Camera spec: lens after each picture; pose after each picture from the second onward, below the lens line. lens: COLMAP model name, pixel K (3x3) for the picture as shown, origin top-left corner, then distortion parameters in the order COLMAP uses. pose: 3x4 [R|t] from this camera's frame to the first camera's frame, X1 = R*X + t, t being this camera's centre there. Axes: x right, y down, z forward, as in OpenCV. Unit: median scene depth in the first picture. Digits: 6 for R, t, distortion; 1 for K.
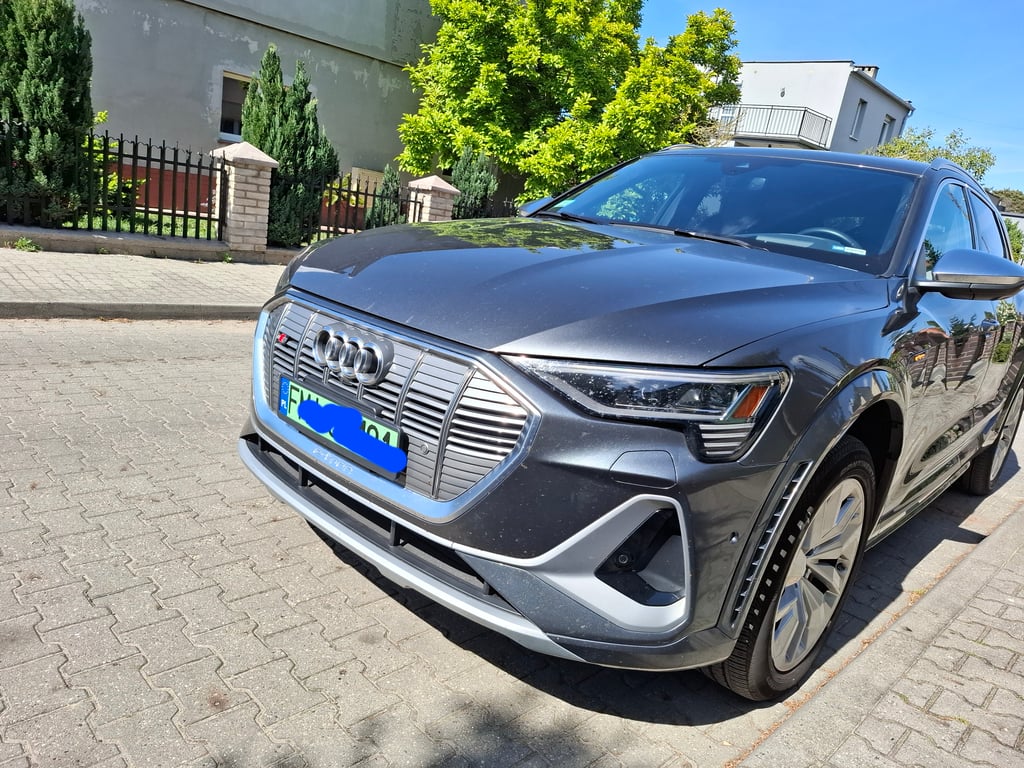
lens RADIAL K [[737.7, 0, 518.0], [0, 737.7, 392.3], [0, 0, 1]] dist [0.032815, -0.048333]
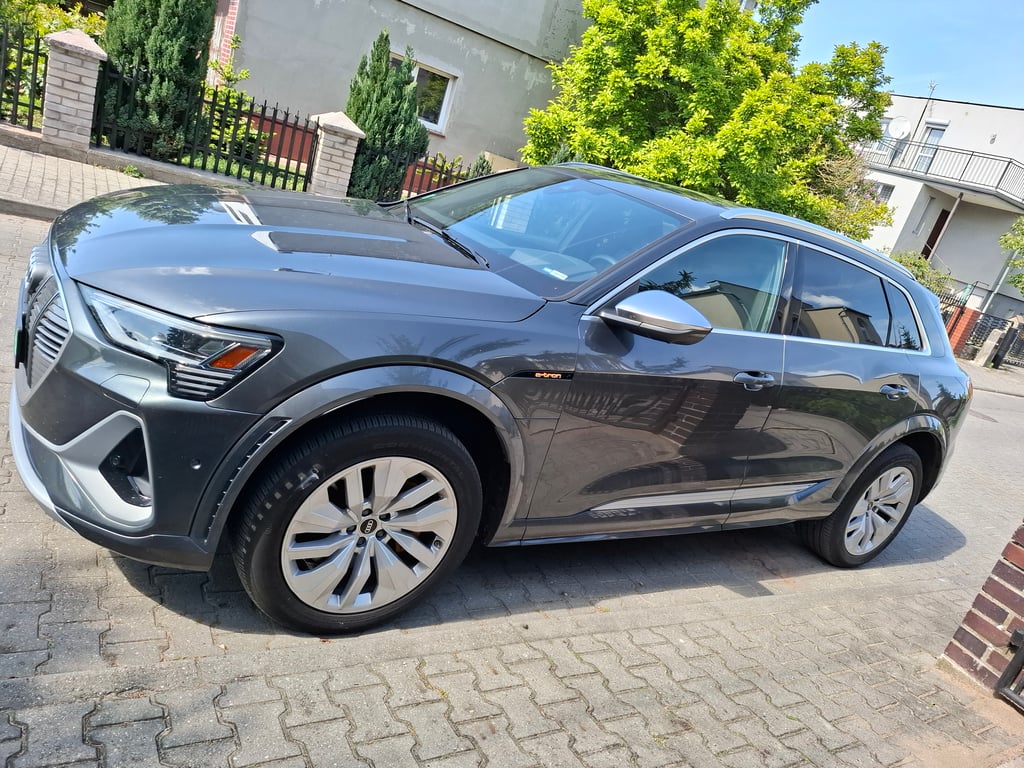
lens RADIAL K [[726.8, 0, 512.0], [0, 726.8, 384.0], [0, 0, 1]] dist [0.060936, -0.101156]
pose [[0.952787, 0.211064, -0.218286, 0.148492], [-0.211874, 0.977093, 0.019967, -0.009484], [0.217500, 0.027225, 0.975680, -0.007474]]
